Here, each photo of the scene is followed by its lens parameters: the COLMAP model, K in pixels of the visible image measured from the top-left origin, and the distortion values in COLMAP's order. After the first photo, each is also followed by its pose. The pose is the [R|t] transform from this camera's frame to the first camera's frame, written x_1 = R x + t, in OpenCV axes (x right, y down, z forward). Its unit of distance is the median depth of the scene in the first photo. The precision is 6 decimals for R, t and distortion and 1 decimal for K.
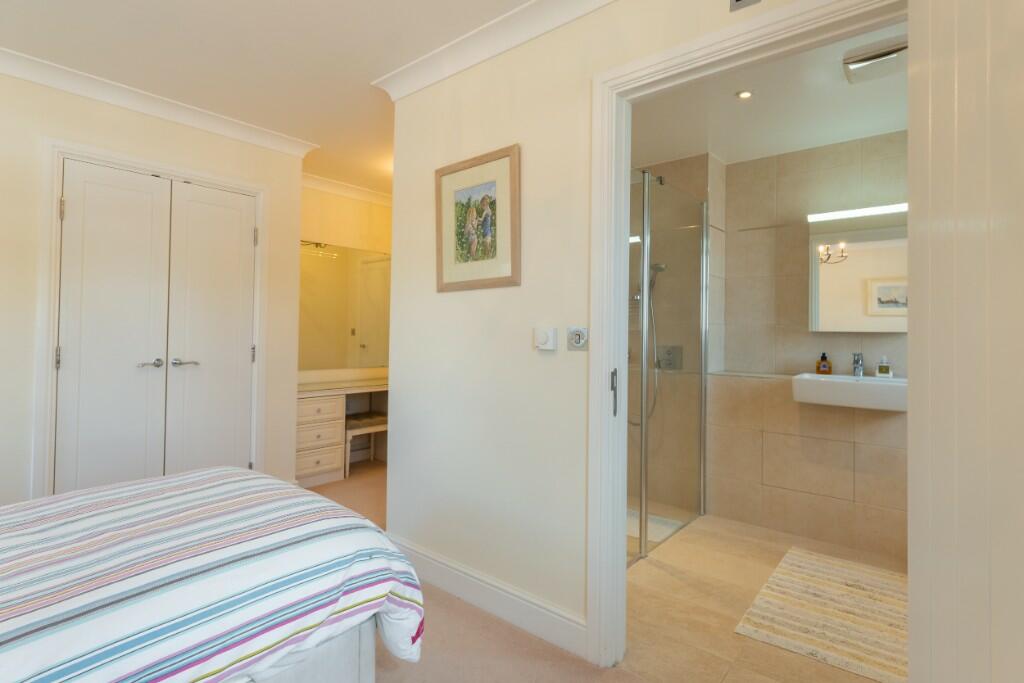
lens RADIAL K [[496.1, 0, 512.2], [0, 496.1, 334.1], [0, 0, 1]] dist [-0.003144, -0.000556]
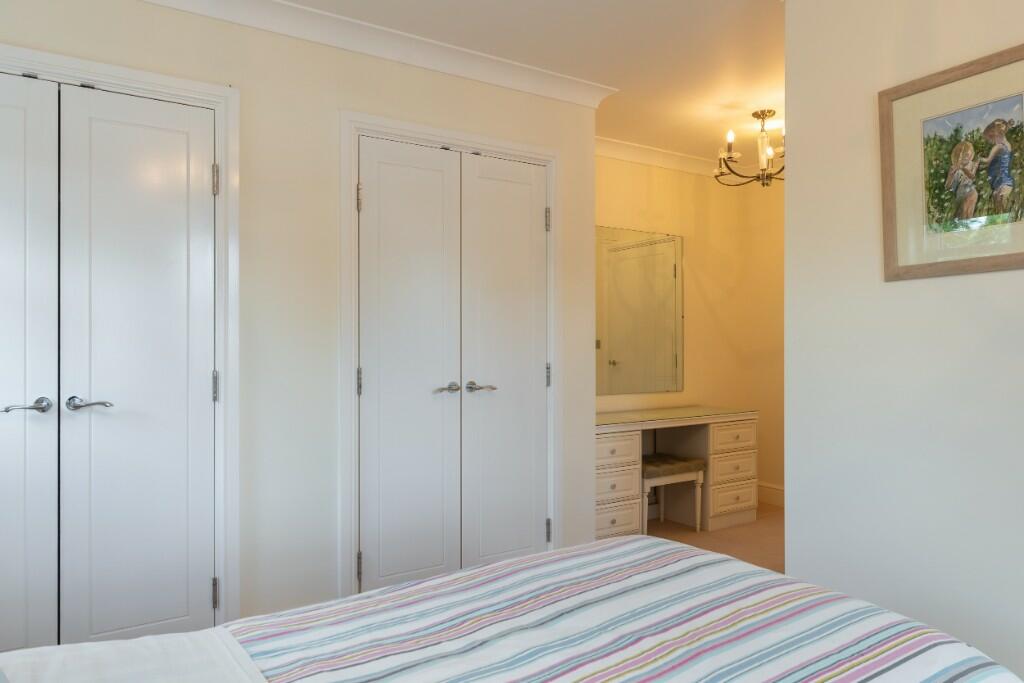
lens RADIAL K [[658.6, 0, 513.2], [0, 658.6, 355.7], [0, 0, 1]] dist [-0.000227, -0.001671]
pose [[0.956940, -0.009634, -0.290125, -0.364303], [0.014381, 0.999795, 0.014235, -0.005920], [0.289928, -0.017794, 0.956883, 0.032700]]
